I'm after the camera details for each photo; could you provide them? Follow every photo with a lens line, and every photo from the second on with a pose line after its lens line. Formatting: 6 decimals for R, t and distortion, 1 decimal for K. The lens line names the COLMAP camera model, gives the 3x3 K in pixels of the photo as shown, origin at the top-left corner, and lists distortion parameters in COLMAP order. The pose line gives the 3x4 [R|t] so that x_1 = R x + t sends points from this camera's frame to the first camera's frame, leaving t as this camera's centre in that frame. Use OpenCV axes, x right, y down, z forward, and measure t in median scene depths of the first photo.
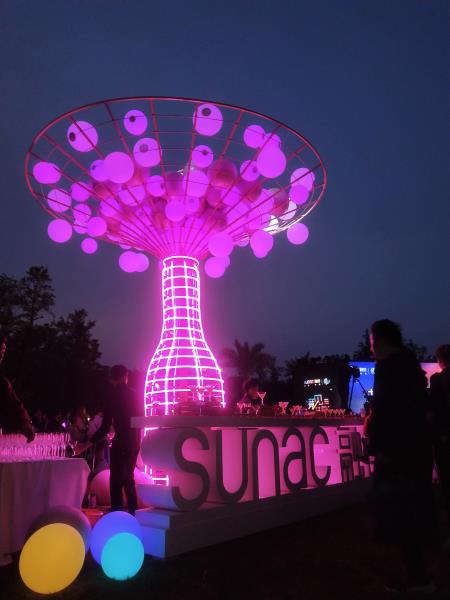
lens RADIAL K [[454.5, 0, 225.0], [0, 454.5, 300.0], [0, 0, 1]] dist [0.009283, 0.005006]
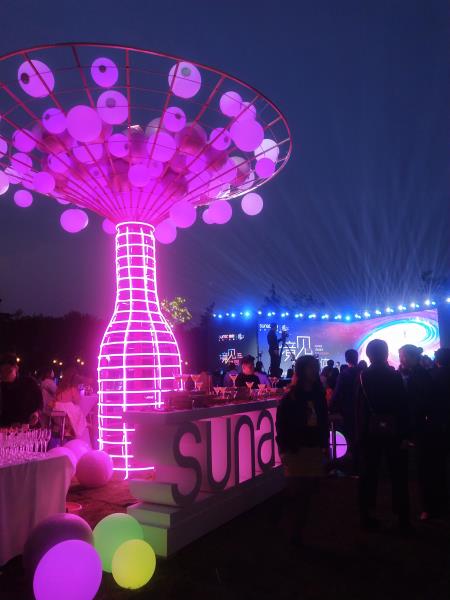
lens RADIAL K [[454.5, 0, 225.0], [0, 454.5, 300.0], [0, 0, 1]] dist [0.009283, 0.005006]
pose [[0.977610, 0.033843, 0.207688, -0.118692], [-0.057089, 0.992621, 0.106977, -0.052093], [-0.202535, -0.116439, 0.972328, 0.036083]]
